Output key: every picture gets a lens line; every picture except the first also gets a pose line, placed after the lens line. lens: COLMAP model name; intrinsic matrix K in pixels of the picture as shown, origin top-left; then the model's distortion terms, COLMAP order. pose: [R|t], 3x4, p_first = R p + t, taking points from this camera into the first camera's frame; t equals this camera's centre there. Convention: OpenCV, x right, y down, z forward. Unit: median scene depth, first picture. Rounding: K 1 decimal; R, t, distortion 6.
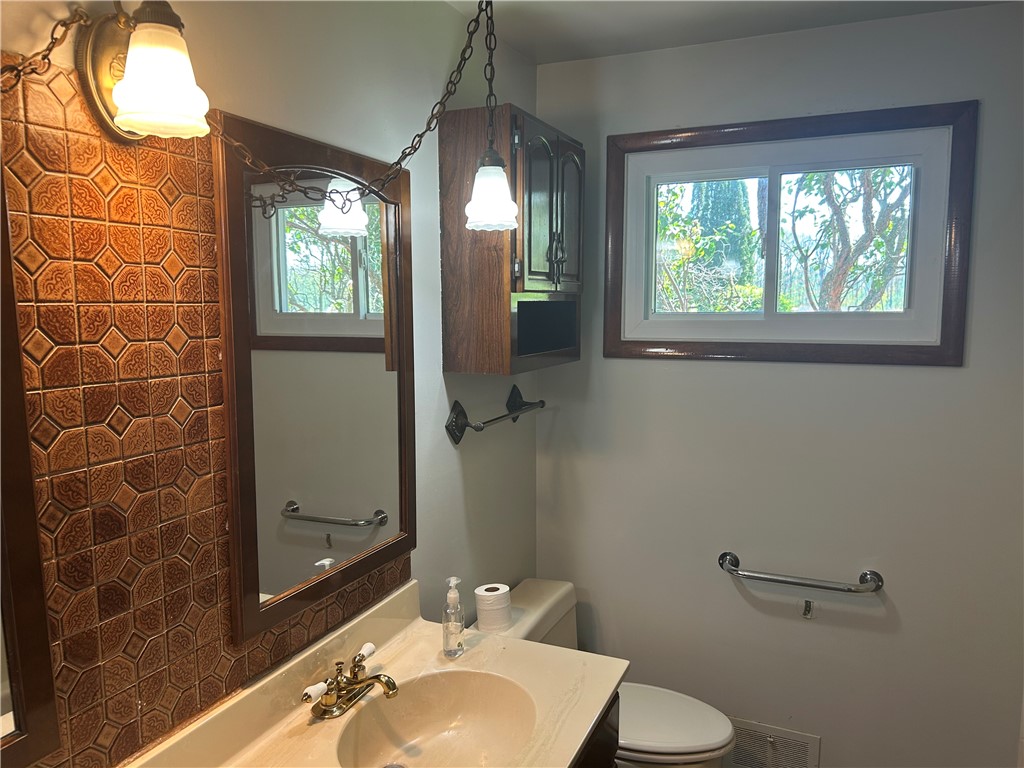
lens RADIAL K [[769.9, 0, 512.5], [0, 769.9, 383.4], [0, 0, 1]] dist [0.002173, -0.012901]
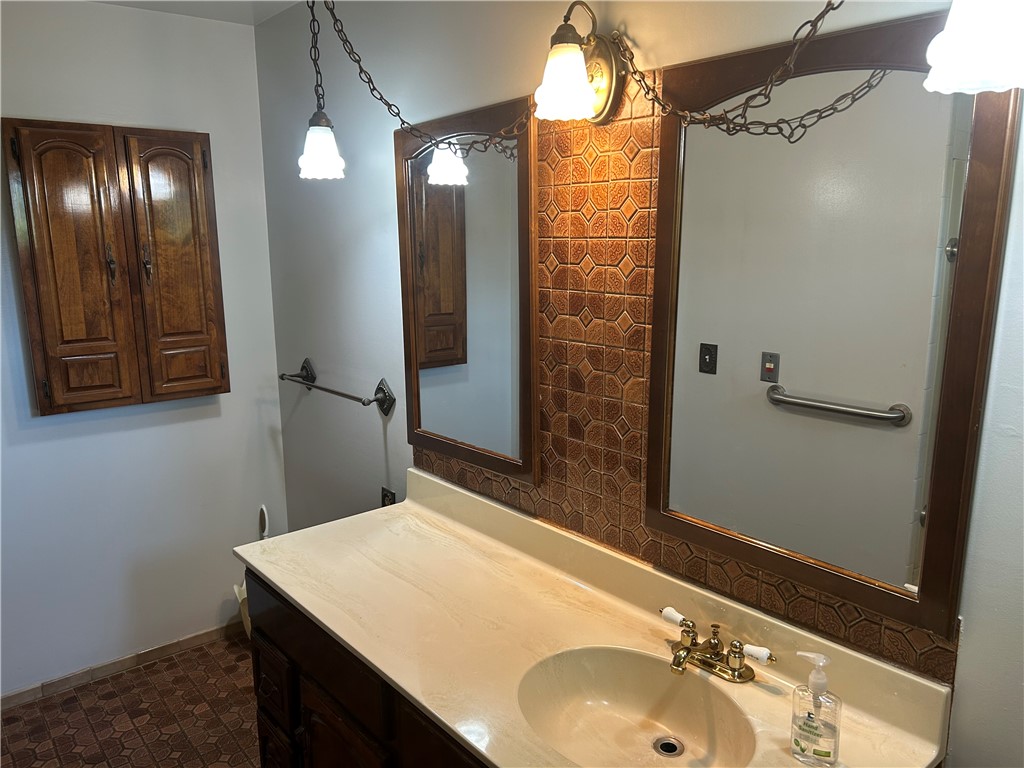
lens RADIAL K [[769.9, 0, 510.0], [0, 769.9, 387.6], [0, 0, 1]] dist [0.002173, -0.012901]
pose [[-0.461088, 0.183841, -0.868102, 0.813803], [-0.075623, 0.966603, 0.244867, -0.161072], [0.884126, 0.178554, -0.431786, 1.404164]]
